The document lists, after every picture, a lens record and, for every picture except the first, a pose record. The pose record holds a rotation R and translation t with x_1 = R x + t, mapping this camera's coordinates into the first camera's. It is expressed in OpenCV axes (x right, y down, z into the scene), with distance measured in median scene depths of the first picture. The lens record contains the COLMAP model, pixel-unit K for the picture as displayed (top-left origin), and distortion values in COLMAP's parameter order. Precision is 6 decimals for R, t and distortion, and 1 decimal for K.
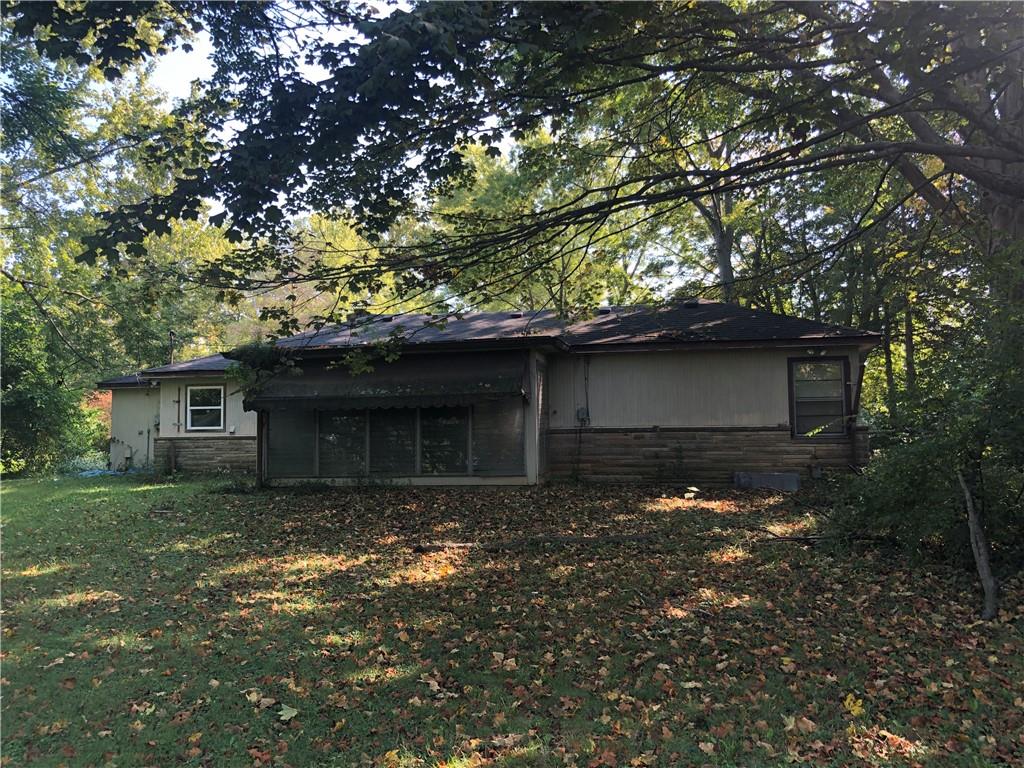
lens RADIAL K [[848.3, 0, 513.6], [0, 848.3, 383.2], [0, 0, 1]] dist [0.031103, -0.035656]
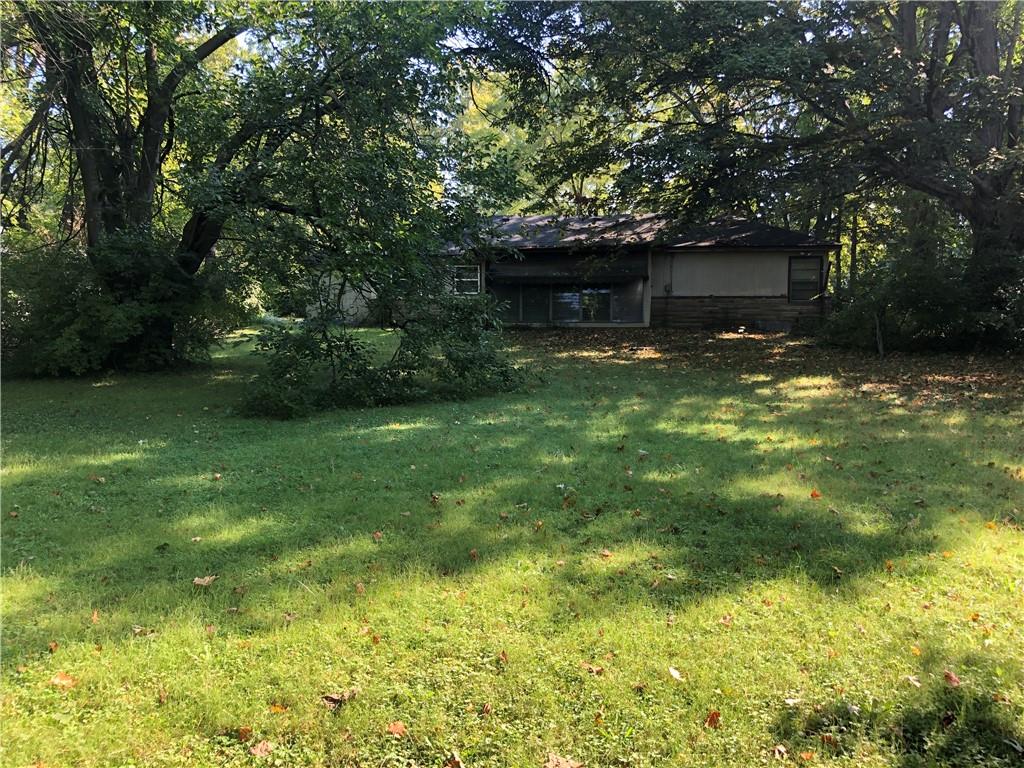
lens RADIAL K [[848.3, 0, 510.0], [0, 848.3, 384.9], [0, 0, 1]] dist [0.031103, -0.035656]
pose [[0.997896, 0.004550, 0.064669, -0.353712], [-0.014514, 0.987894, 0.154450, -0.030236], [-0.063183, -0.155064, 0.985882, -0.713636]]
